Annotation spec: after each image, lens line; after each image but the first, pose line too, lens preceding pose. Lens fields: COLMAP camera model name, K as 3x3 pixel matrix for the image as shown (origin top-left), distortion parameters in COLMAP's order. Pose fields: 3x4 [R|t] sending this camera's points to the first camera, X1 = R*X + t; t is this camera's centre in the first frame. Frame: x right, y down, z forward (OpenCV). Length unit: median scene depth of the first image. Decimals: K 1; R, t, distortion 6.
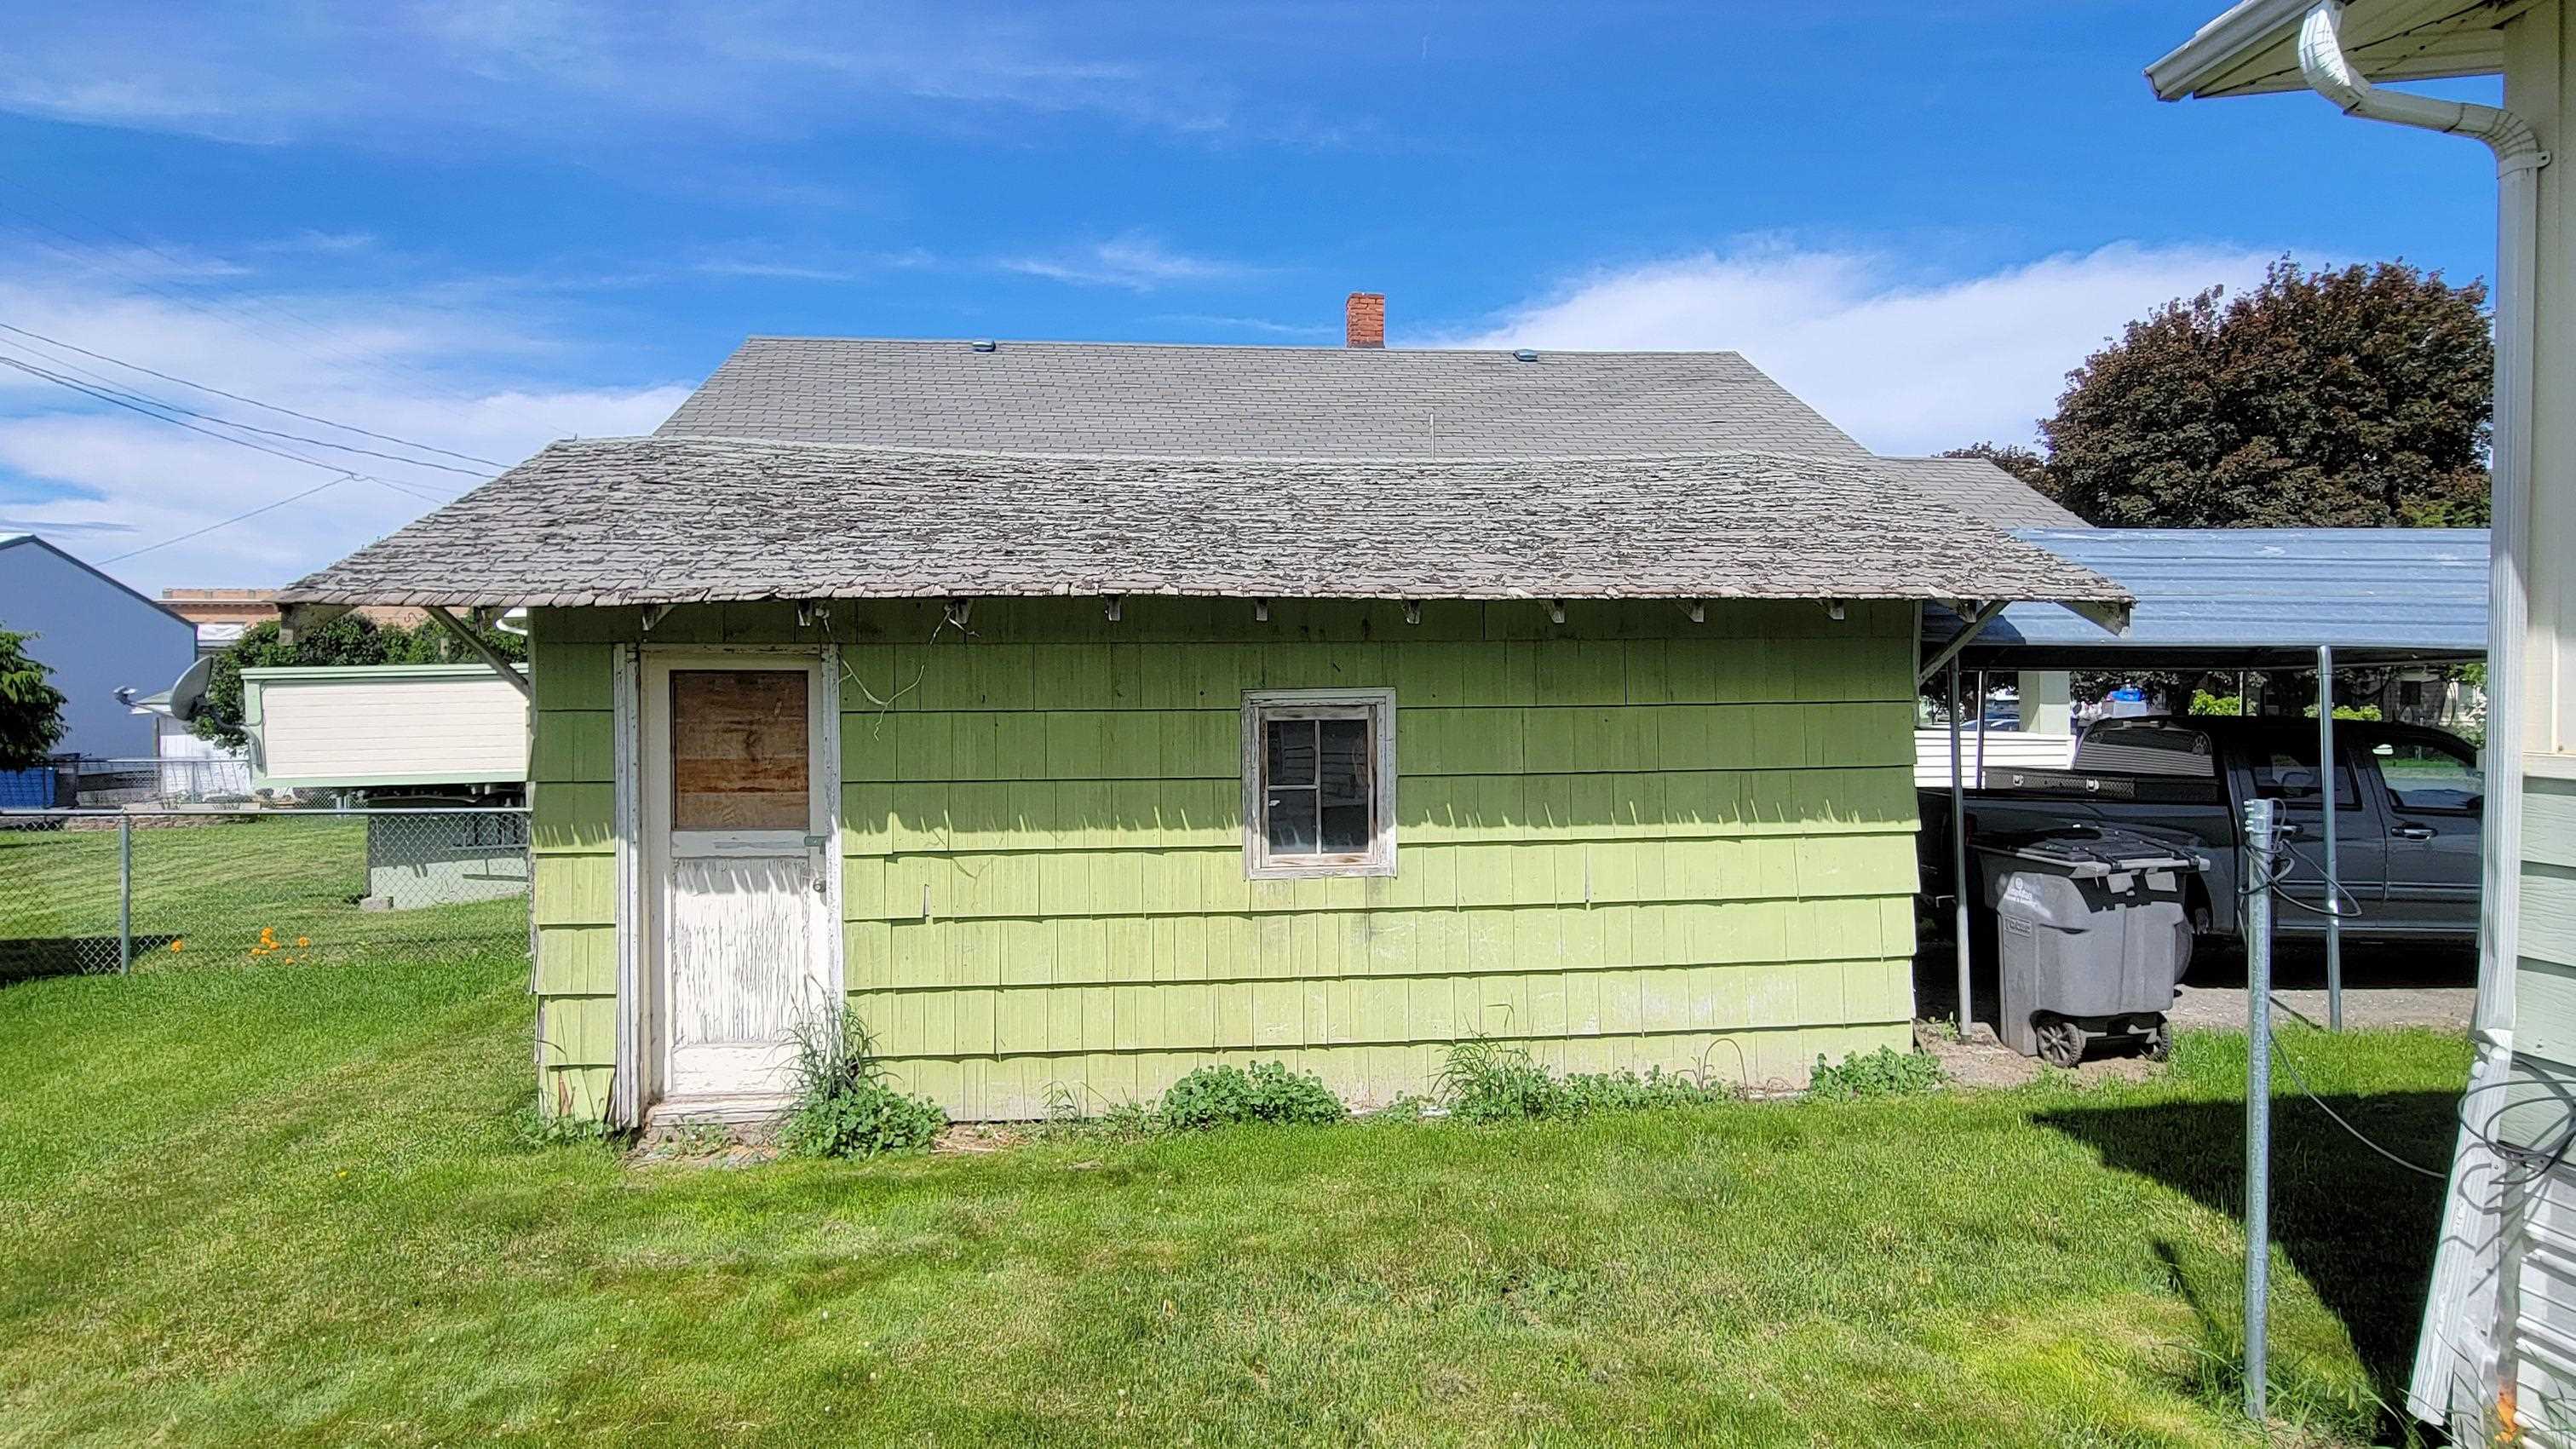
lens RADIAL K [[1374.5, 0, 1315.2], [0, 1374.5, 722.4], [0, 0, 1]] dist [-0.001104, -0.000179]
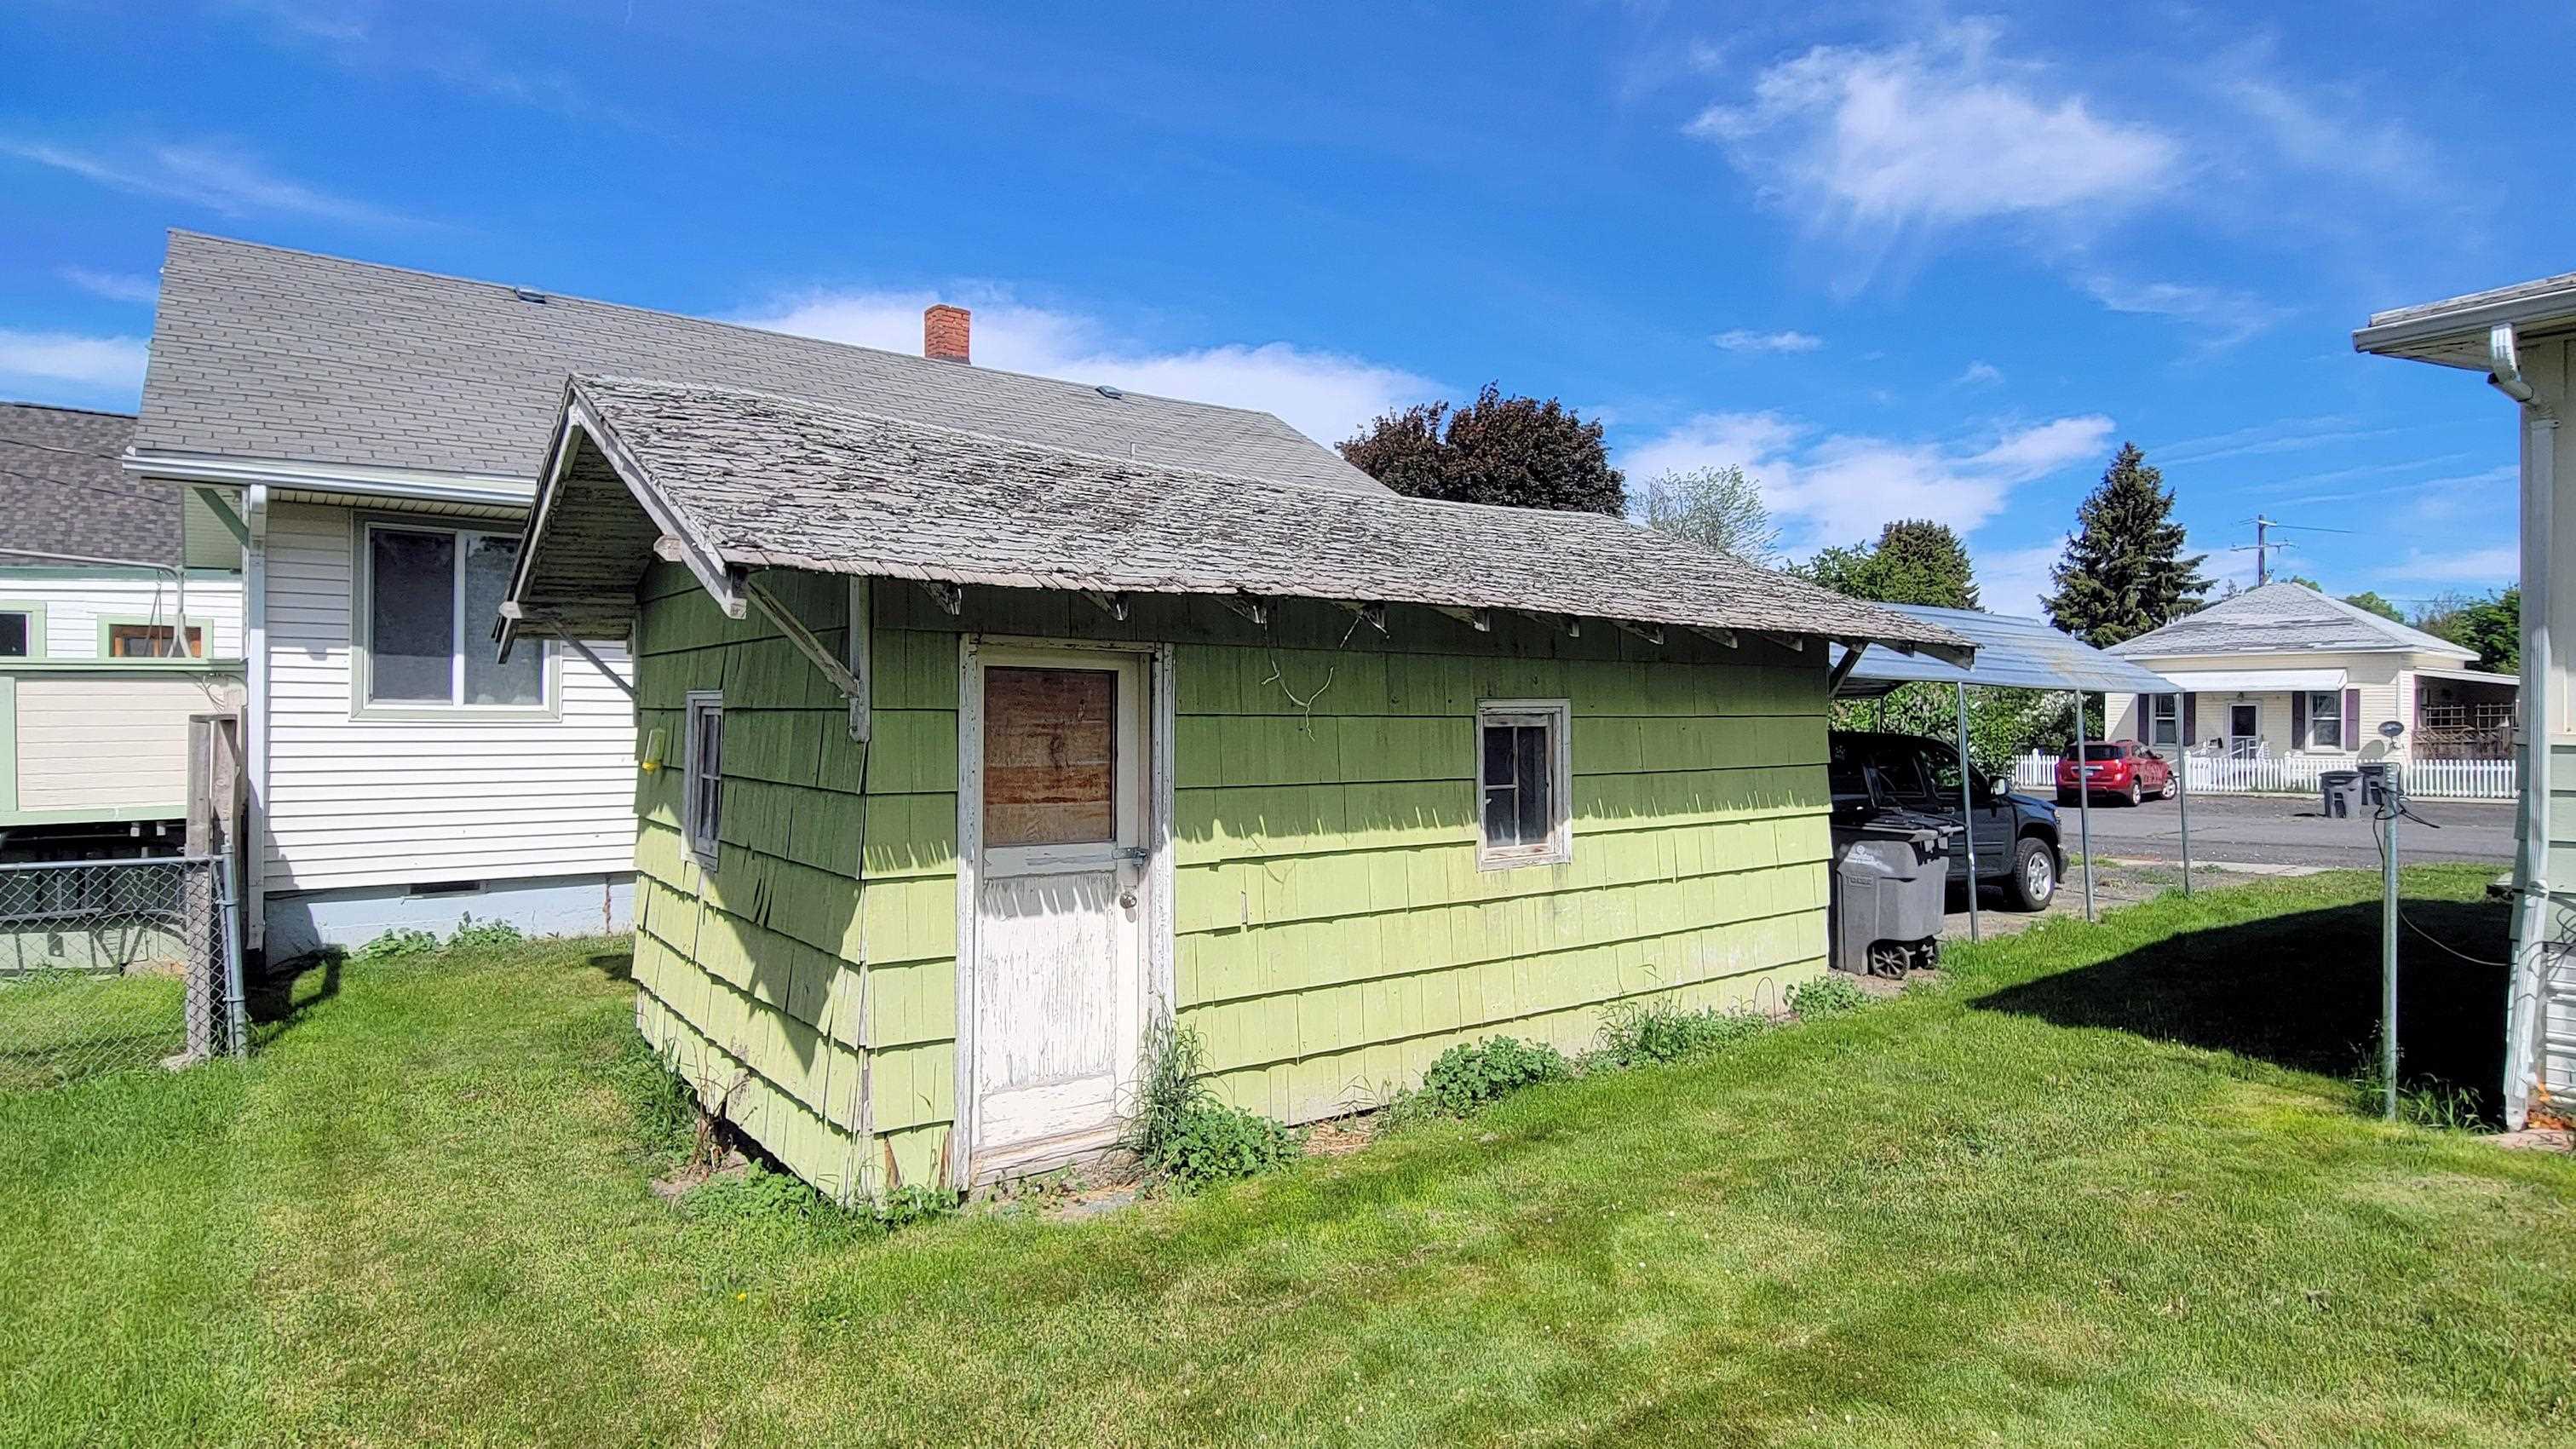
lens RADIAL K [[1364.3, 0, 1313.3], [0, 1364.3, 723.6], [0, 0, 1]] dist [0.001934, 0.000182]
pose [[0.847585, 0.006363, 0.530622, -0.742708], [0.005626, 0.999764, -0.020975, 0.018322], [-0.530630, 0.020763, 0.847349, 0.142388]]
